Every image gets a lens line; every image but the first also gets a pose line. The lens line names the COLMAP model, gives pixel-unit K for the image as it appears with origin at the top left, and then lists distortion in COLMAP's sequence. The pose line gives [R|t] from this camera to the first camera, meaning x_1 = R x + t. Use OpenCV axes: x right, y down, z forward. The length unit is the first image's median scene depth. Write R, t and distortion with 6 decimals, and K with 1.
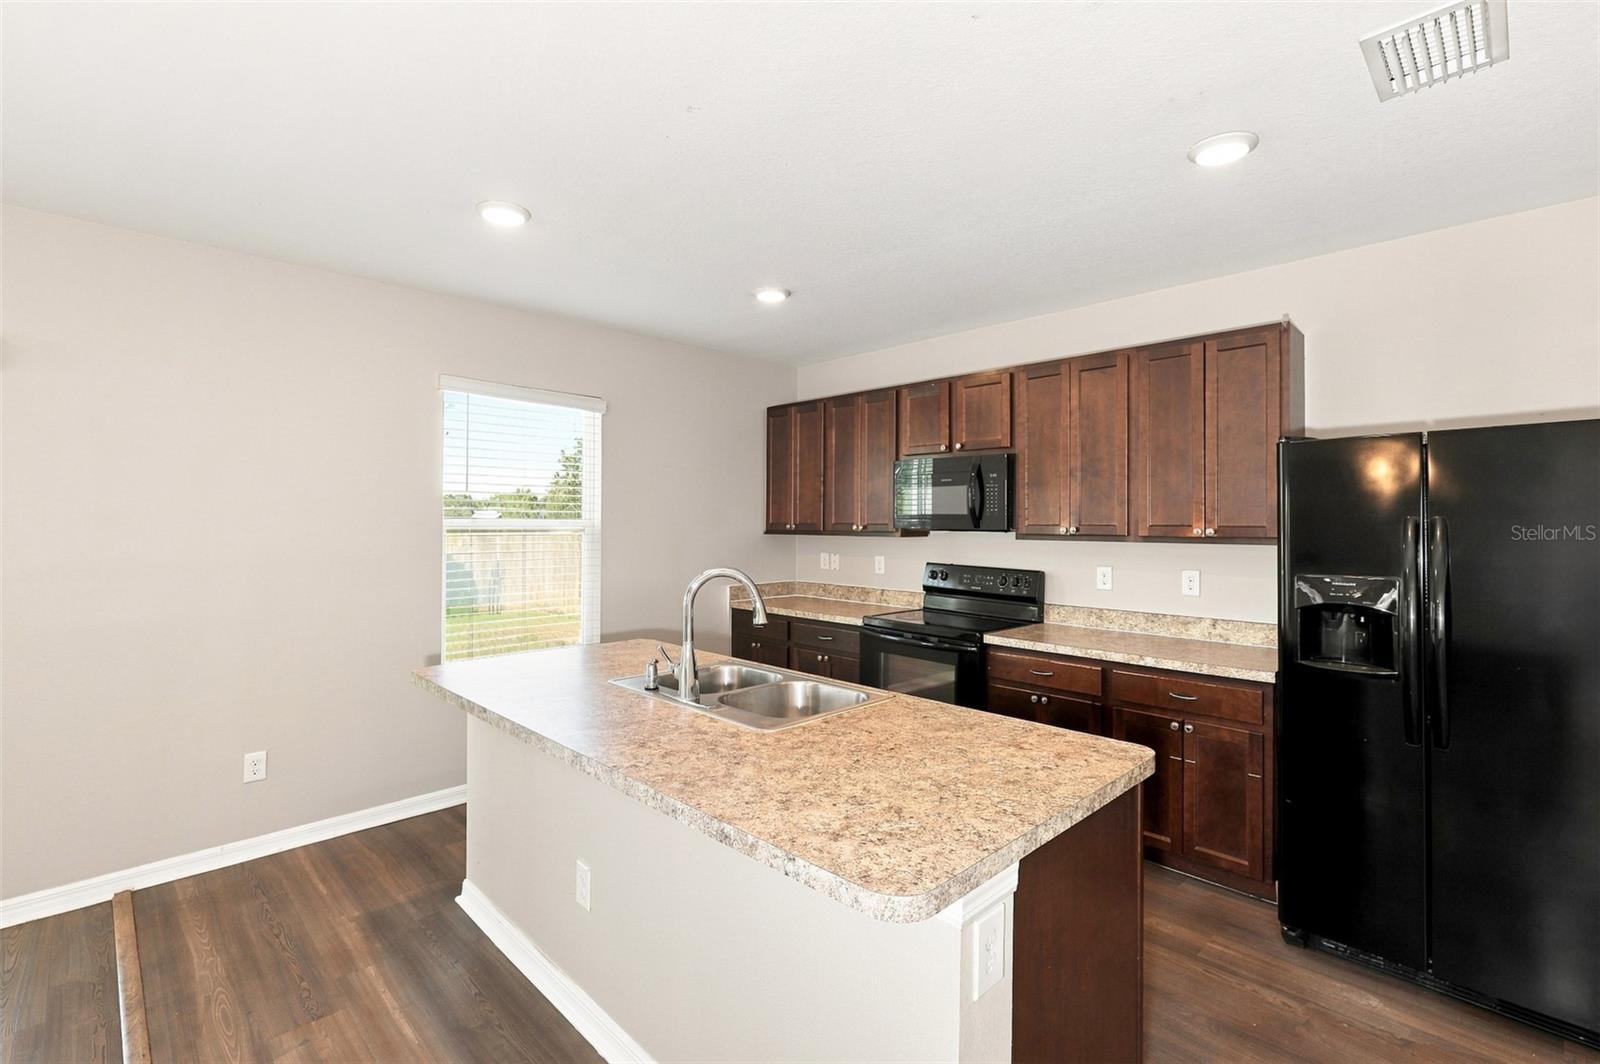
lens RADIAL K [[718.3, 0, 807.1], [0, 718.3, 525.6], [0, 0, 1]] dist [-0.000375, 0.000624]
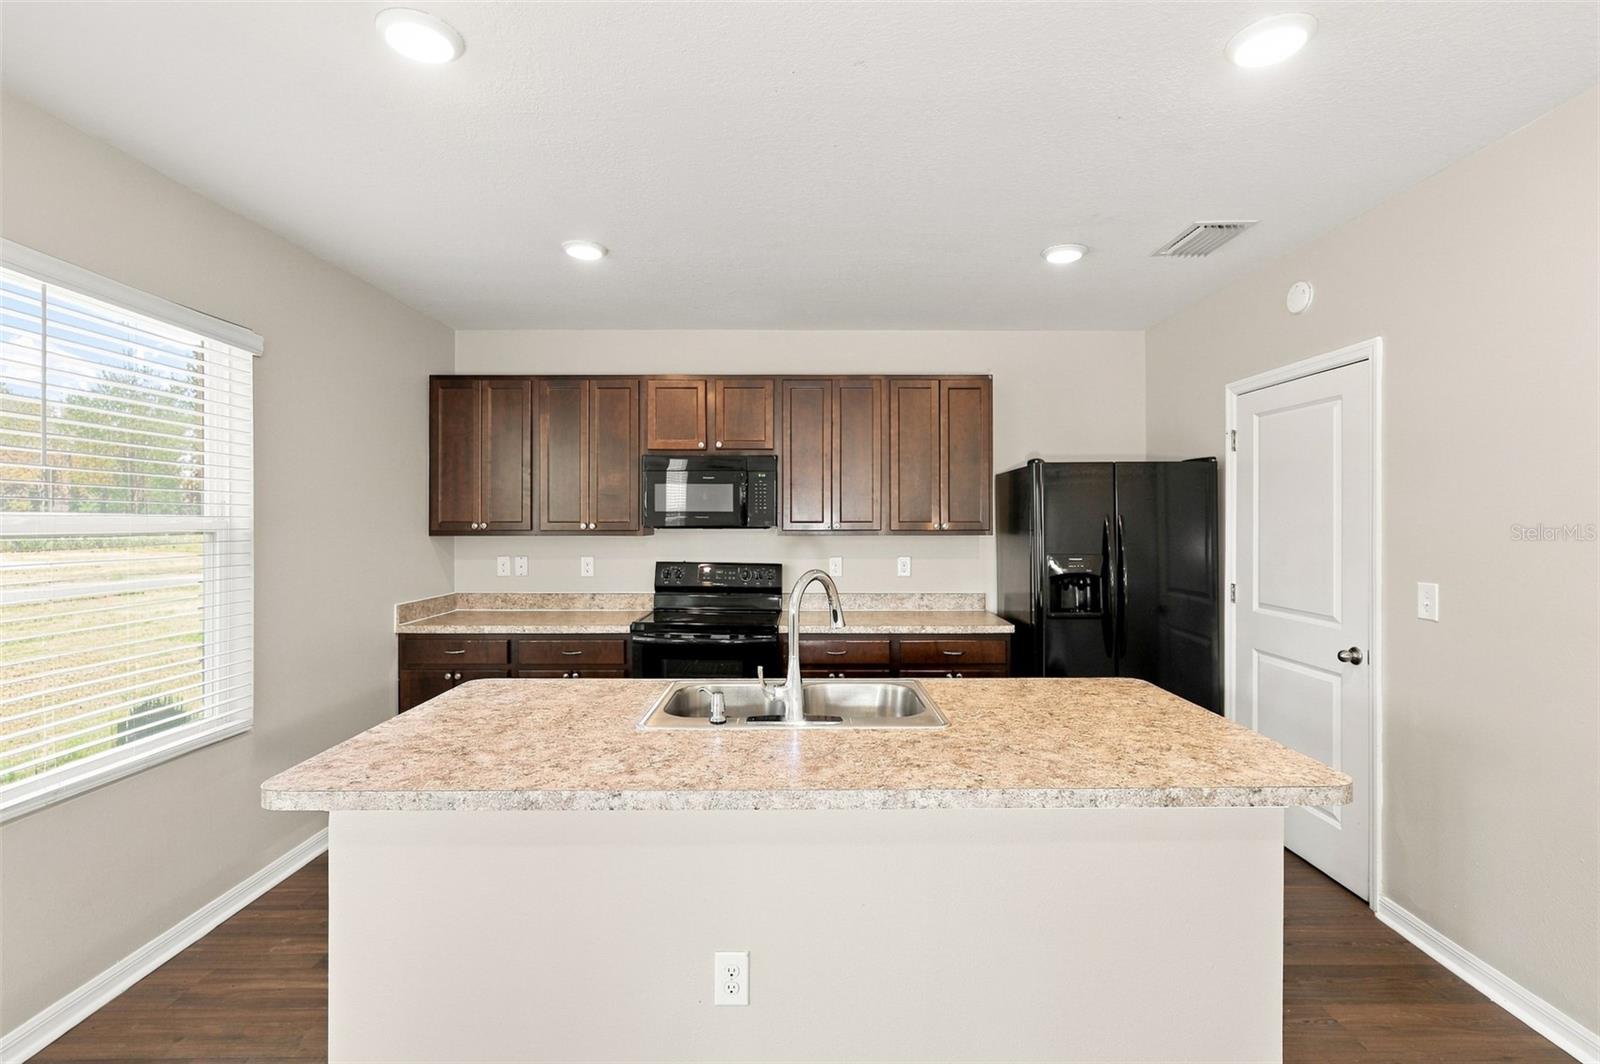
lens RADIAL K [[718.3, 0, 805.8], [0, 718.3, 526.7], [0, 0, 1]] dist [-0.000375, 0.000624]
pose [[0.698127, -0.010628, 0.715895, -0.434160], [0.005213, 0.999939, 0.009761, -0.003906], [-0.715955, -0.003083, 0.698140, 0.204490]]
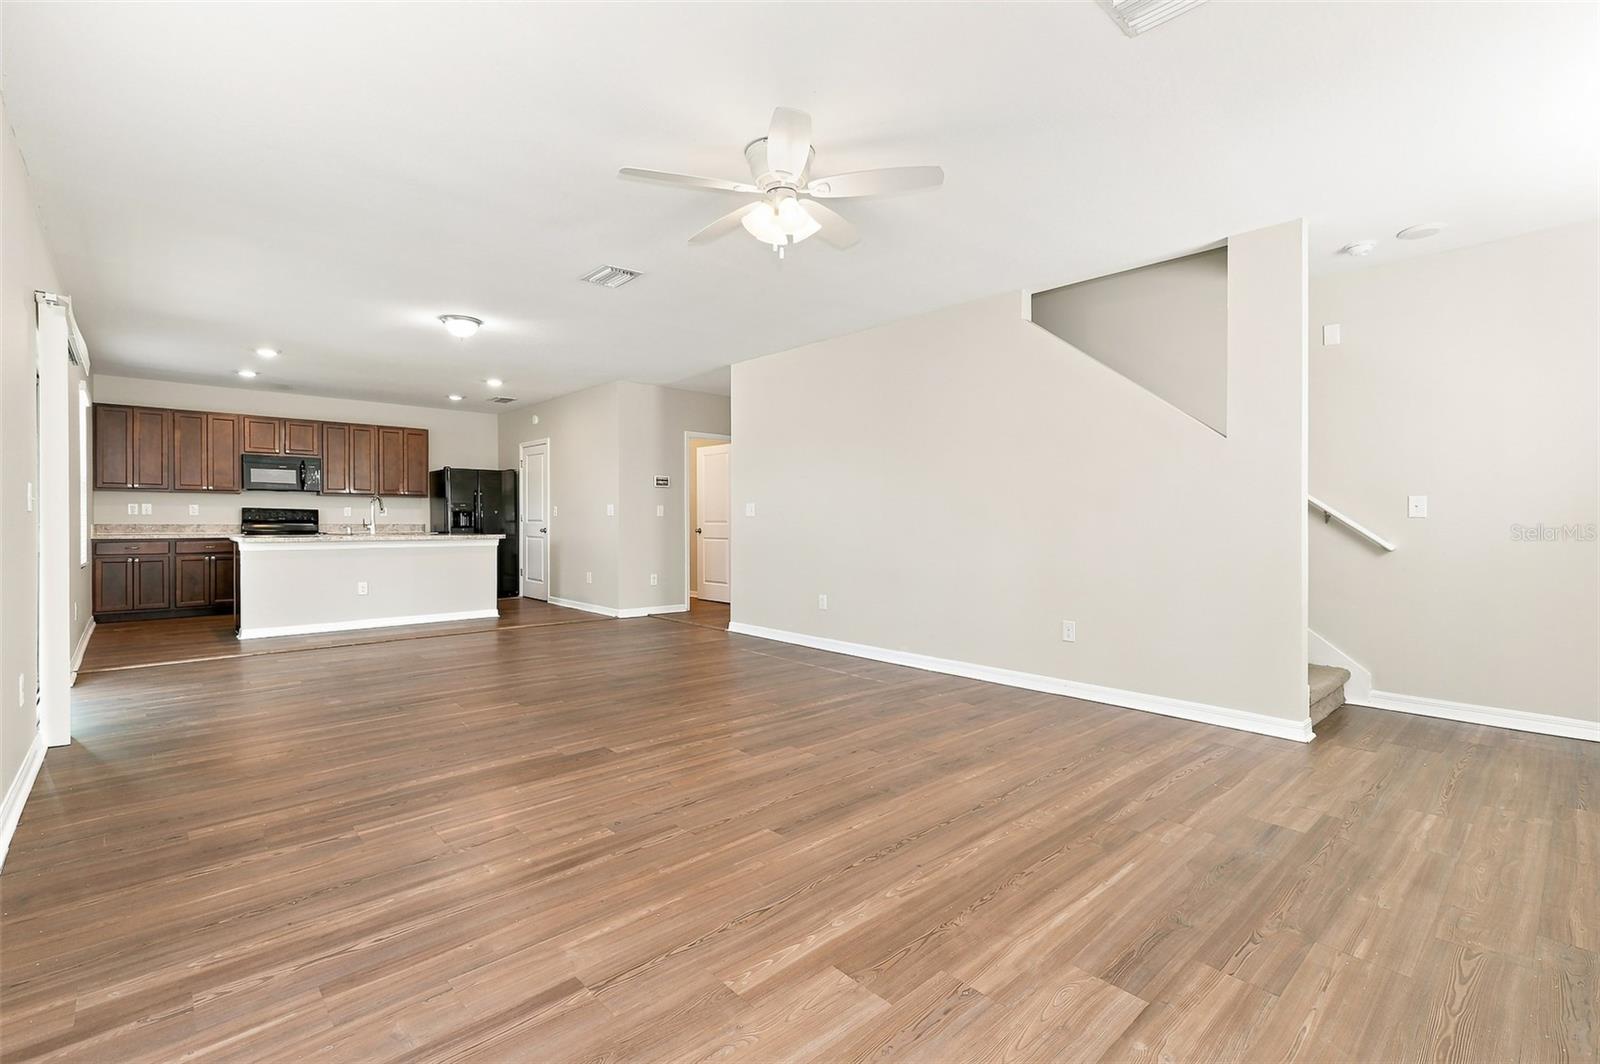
lens RADIAL K [[718.3, 0, 802.5], [0, 718.3, 526.1], [0, 0, 1]] dist [-0.000375, 0.000624]
pose [[0.032076, -0.015033, 0.999372, -1.906282], [-0.003006, 0.999881, 0.015137, 0.075403], [-0.999481, -0.003489, 0.032027, -0.615687]]
